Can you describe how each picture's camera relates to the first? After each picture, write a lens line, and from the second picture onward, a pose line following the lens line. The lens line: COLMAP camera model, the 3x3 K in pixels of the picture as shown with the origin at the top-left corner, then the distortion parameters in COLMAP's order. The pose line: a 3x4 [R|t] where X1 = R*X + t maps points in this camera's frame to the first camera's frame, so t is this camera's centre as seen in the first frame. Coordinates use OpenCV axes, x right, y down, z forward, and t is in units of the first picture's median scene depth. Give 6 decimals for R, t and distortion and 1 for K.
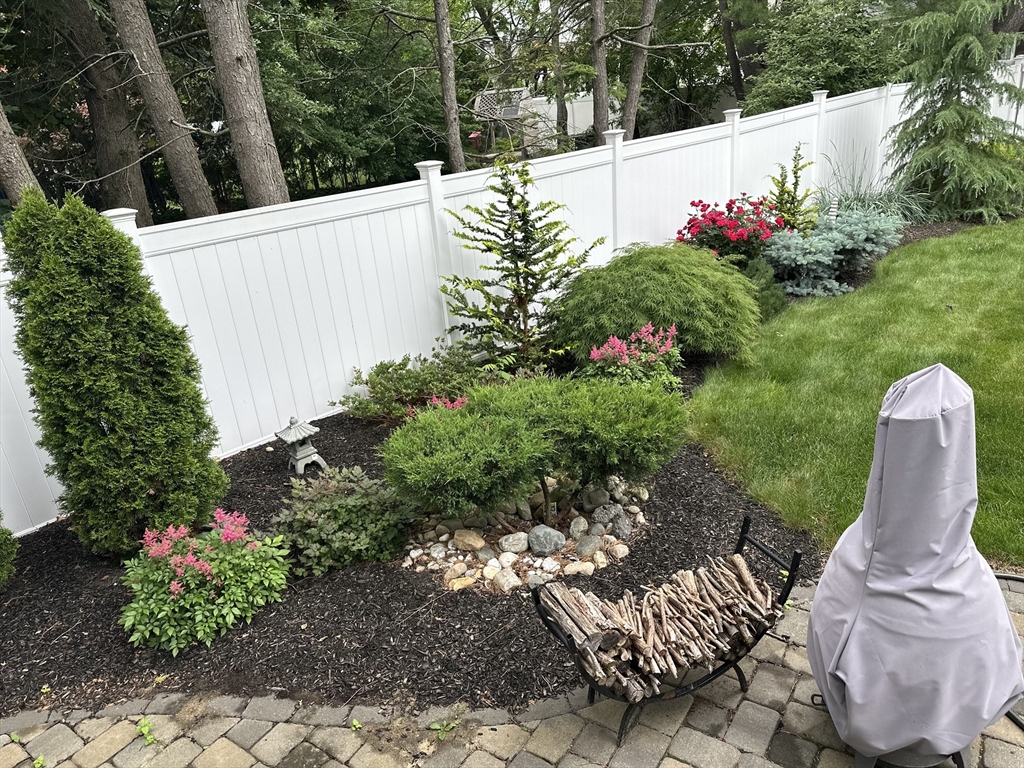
lens RADIAL K [[698.8, 0, 512.0], [0, 698.8, 384.0], [0, 0, 1]] dist [0.011072, -0.003036]
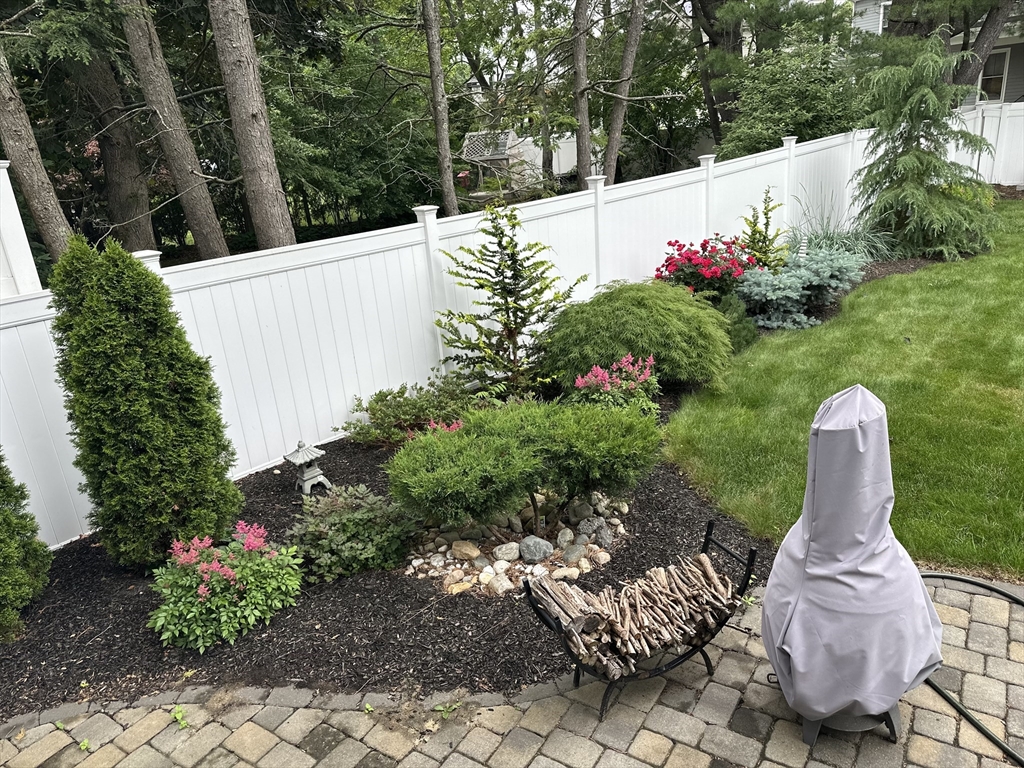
lens RADIAL K [[698.8, 0, 512.0], [0, 698.8, 384.0], [0, 0, 1]] dist [0.011072, -0.003036]
pose [[0.999822, -0.003086, 0.018619, -0.008116], [0.003949, 0.998911, -0.046494, 0.013385], [-0.018455, 0.046559, 0.998745, -0.111804]]
